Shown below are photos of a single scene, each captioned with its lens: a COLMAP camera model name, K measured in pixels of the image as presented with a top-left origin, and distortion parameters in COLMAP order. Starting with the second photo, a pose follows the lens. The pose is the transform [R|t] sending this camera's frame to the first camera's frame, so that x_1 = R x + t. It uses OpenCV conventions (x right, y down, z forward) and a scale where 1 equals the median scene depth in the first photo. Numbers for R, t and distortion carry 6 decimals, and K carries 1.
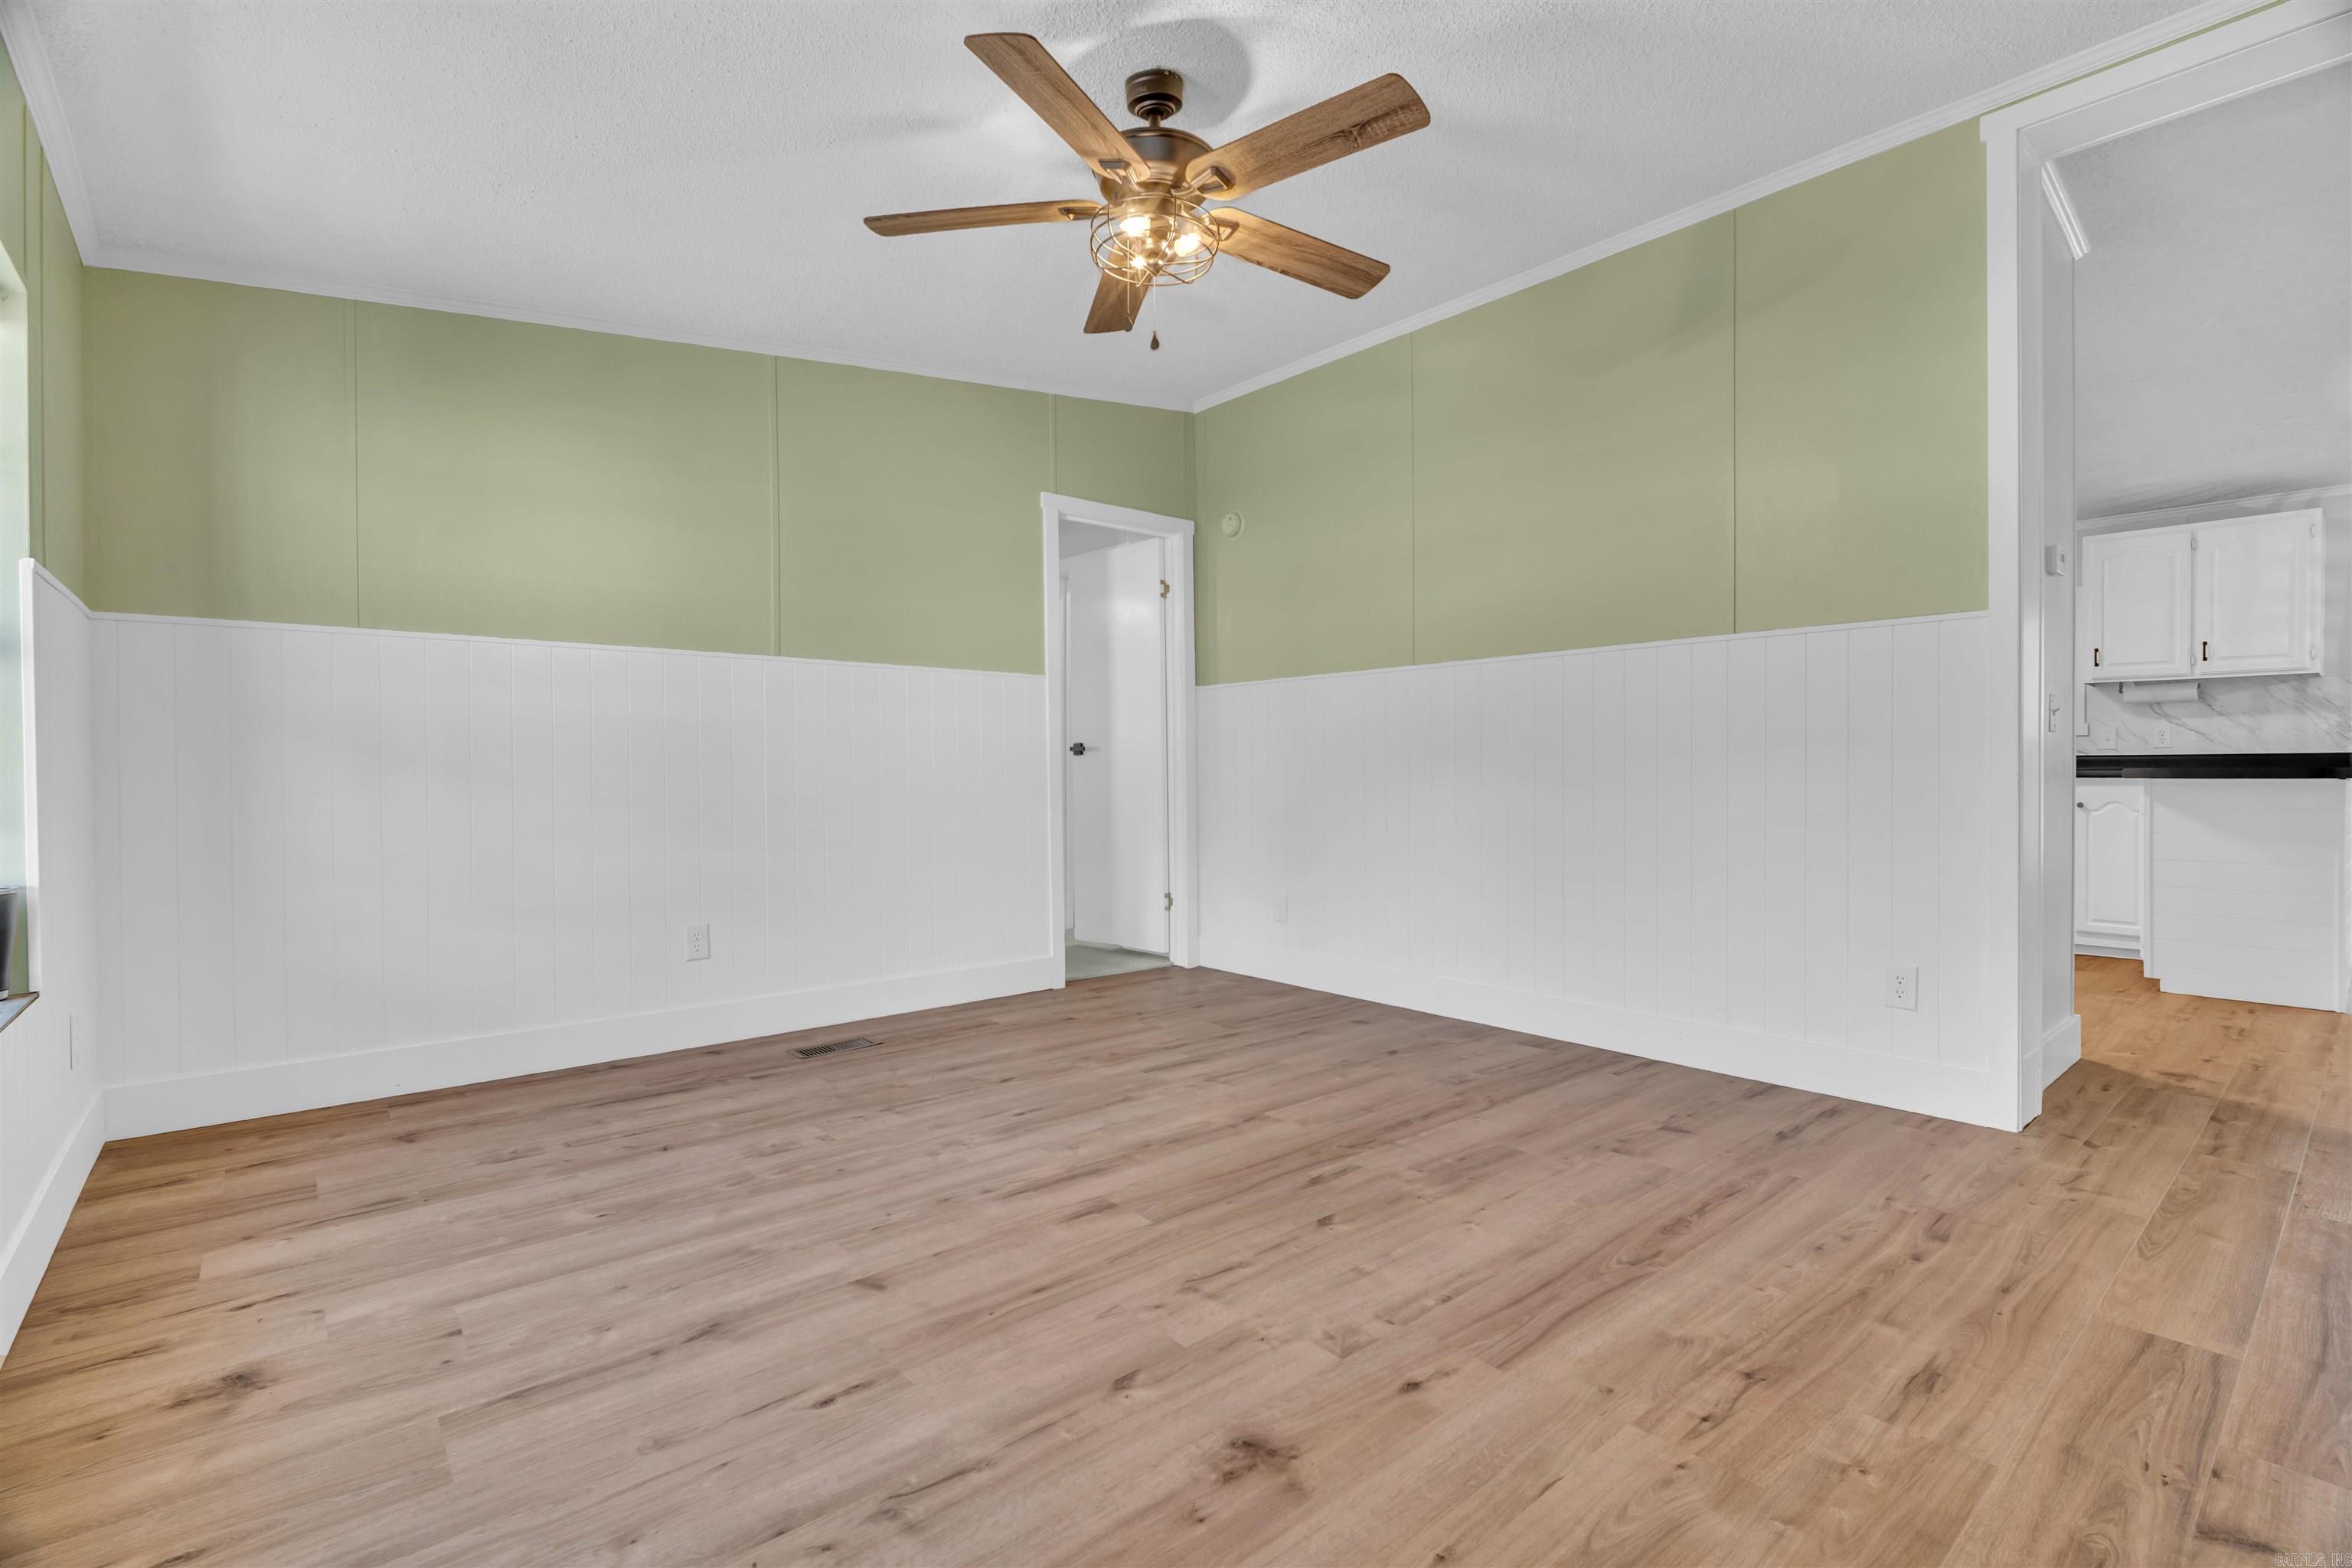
lens RADIAL K [[1073.8, 0, 1176.7], [0, 1073.8, 772.8], [0, 0, 1]] dist [0.000937, -0.005548]
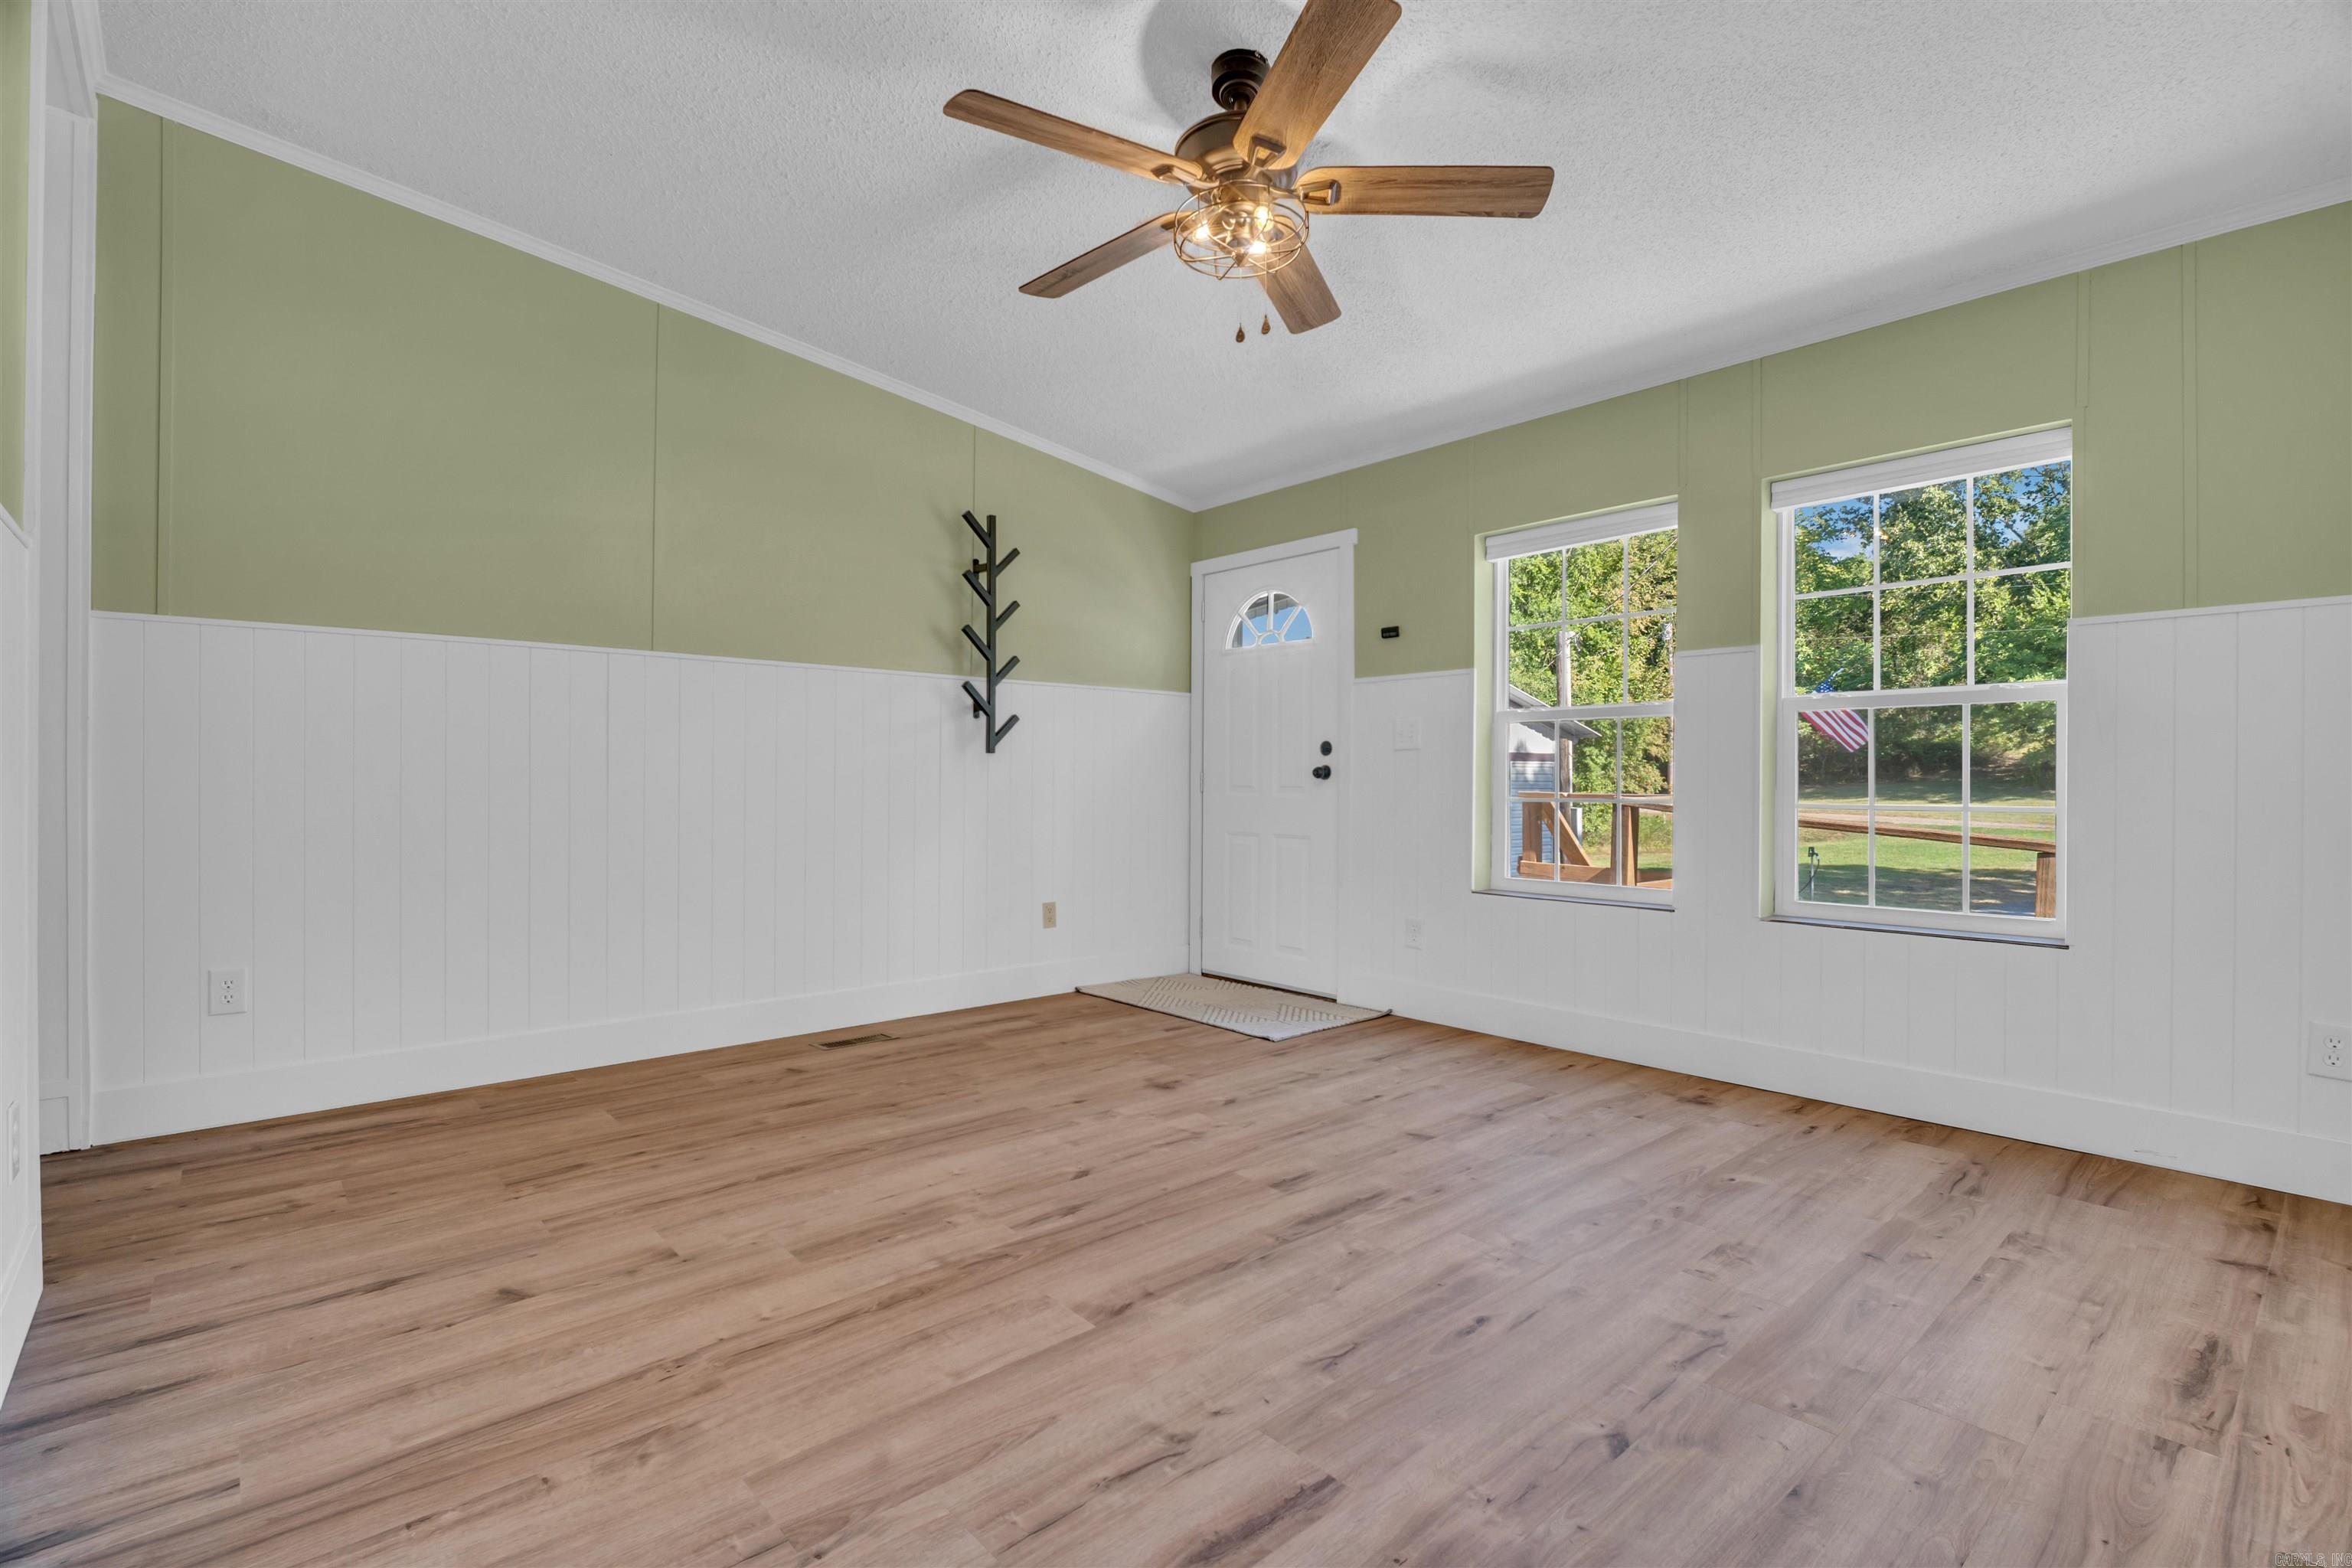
lens RADIAL K [[1083.1, 0, 1176.6], [0, 1083.1, 774.0], [0, 0, 1]] dist [0.003816, -0.006607]
pose [[-0.999793, -0.000368, -0.020349, 0.063251], [-0.000315, 0.999997, -0.002582, -0.003304], [0.020350, -0.002575, -0.999790, 2.205436]]
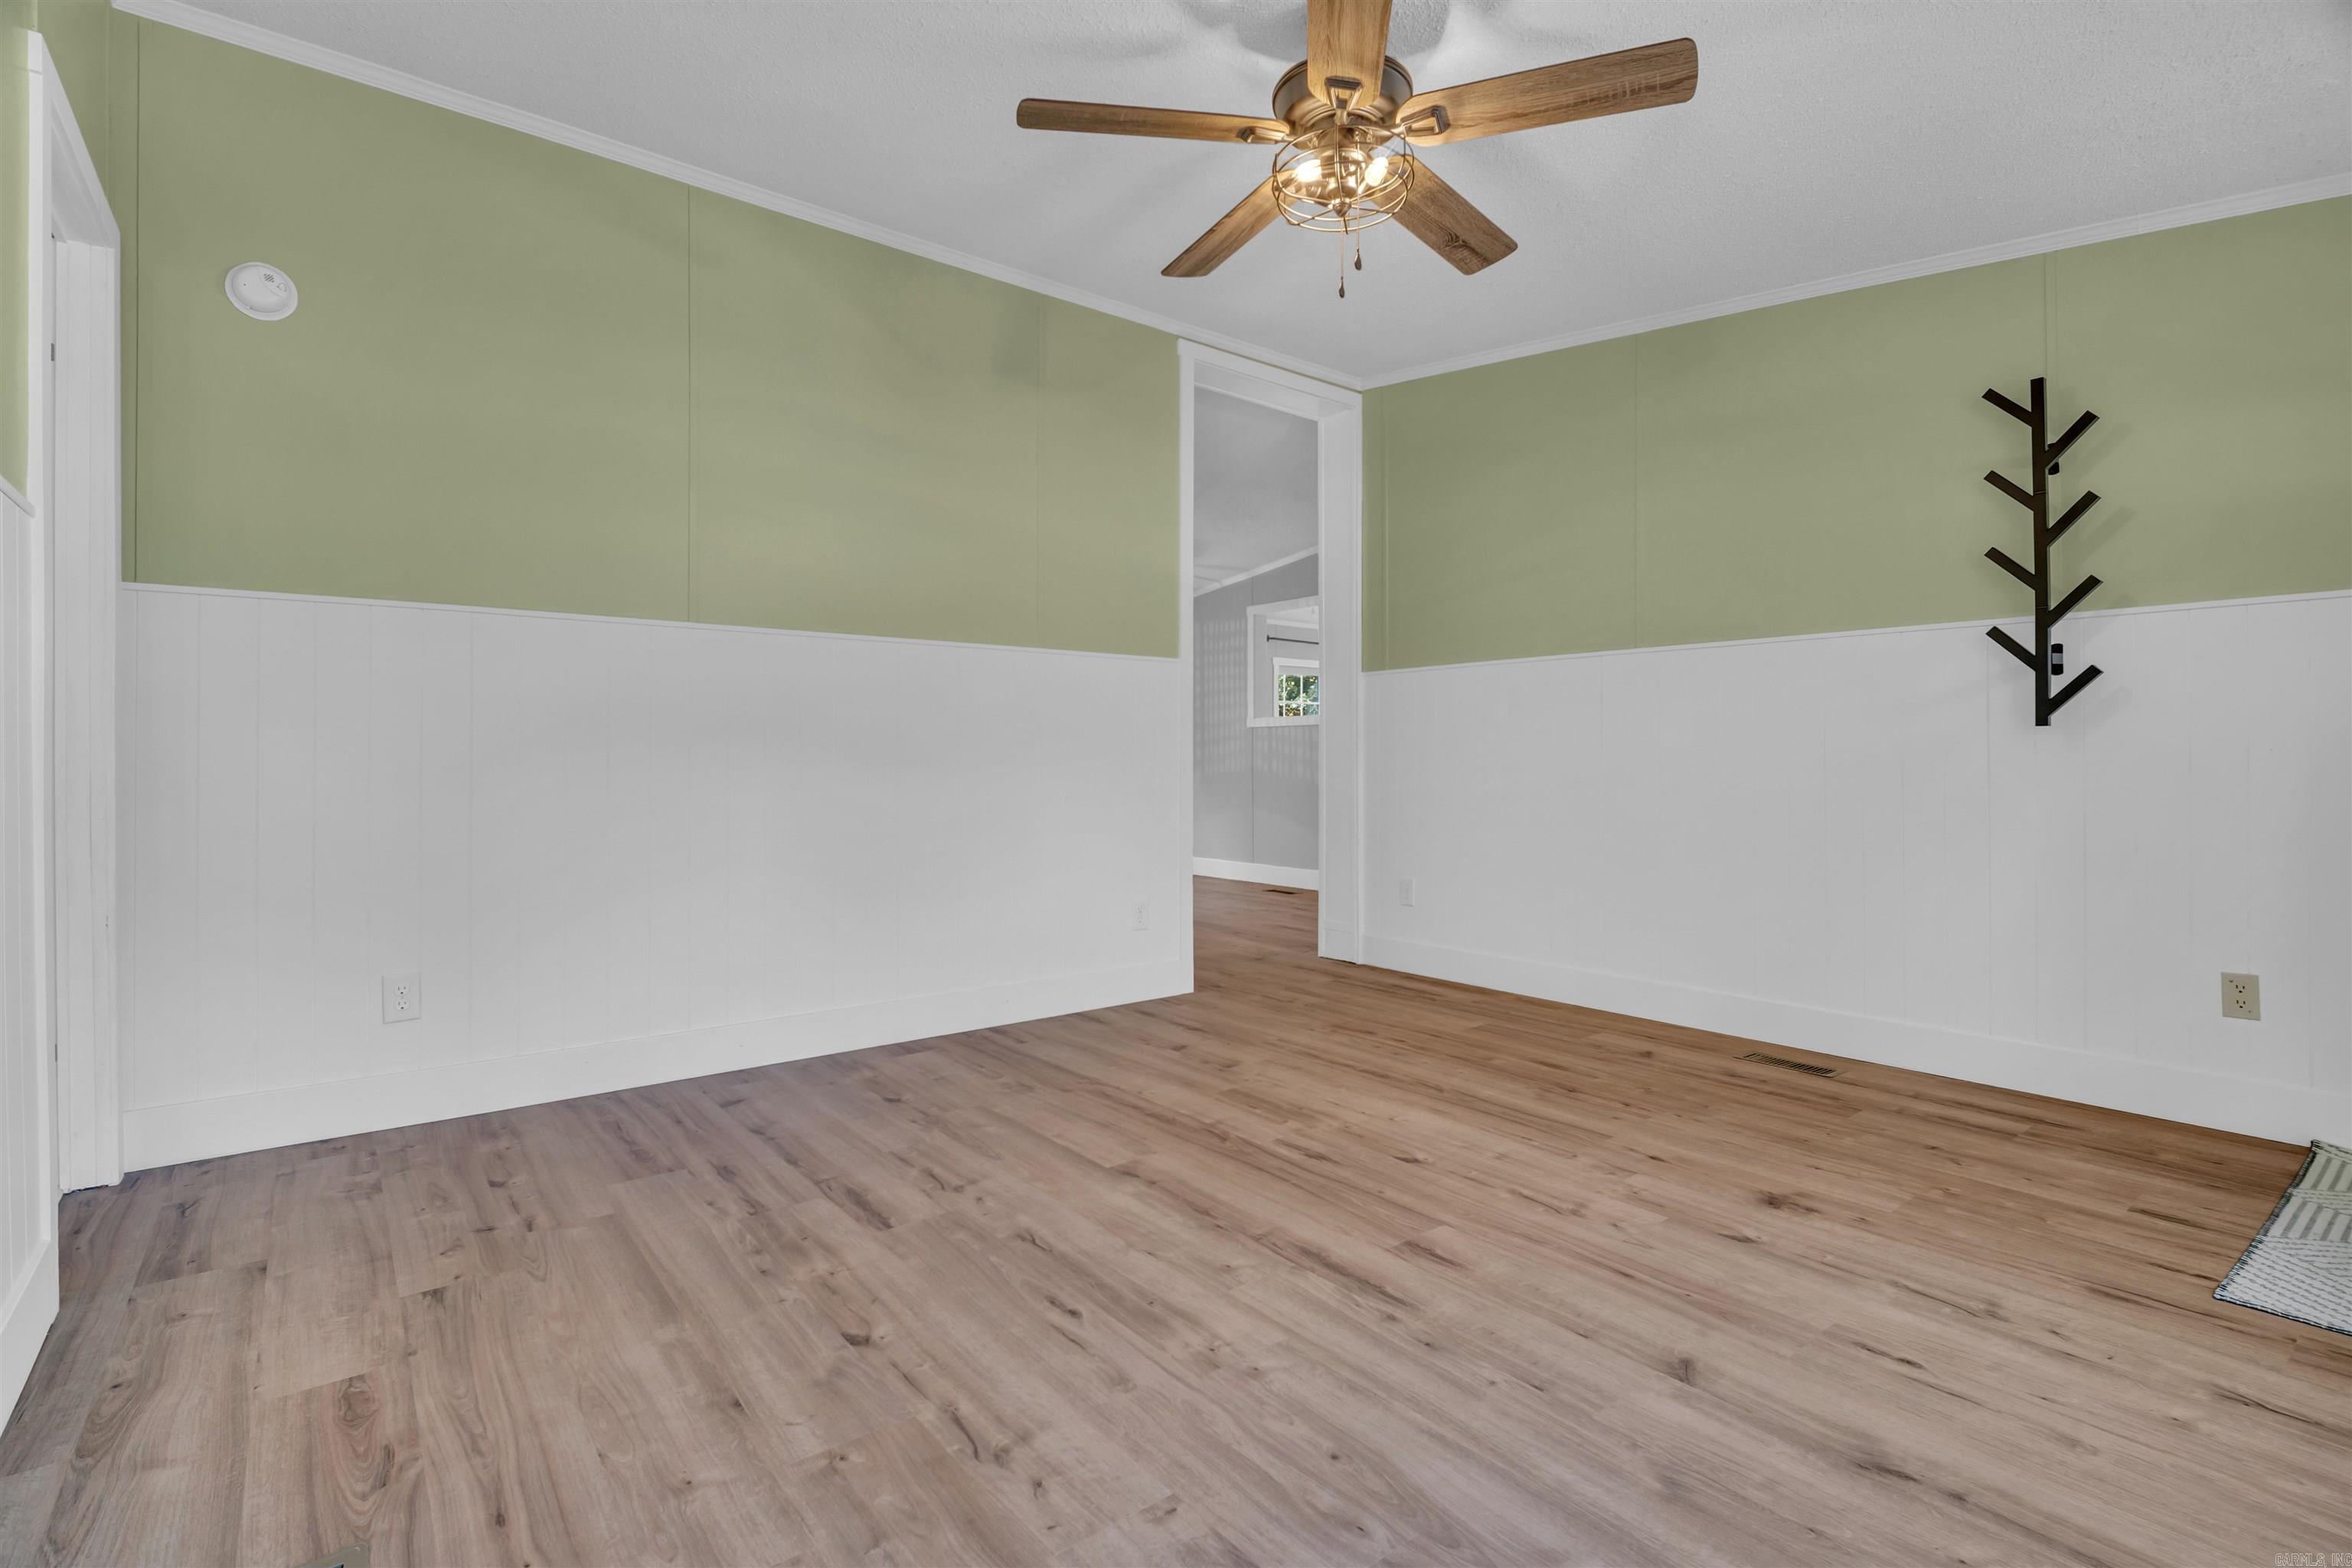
lens RADIAL K [[1083.1, 0, 1176.6], [0, 1083.1, 774.0], [0, 0, 1]] dist [0.003816, -0.006607]
pose [[0.035601, -0.008912, 0.999326, -1.037287], [-0.000316, 0.999960, 0.008929, -0.000605], [-0.999366, -0.000634, 0.035596, 1.237064]]
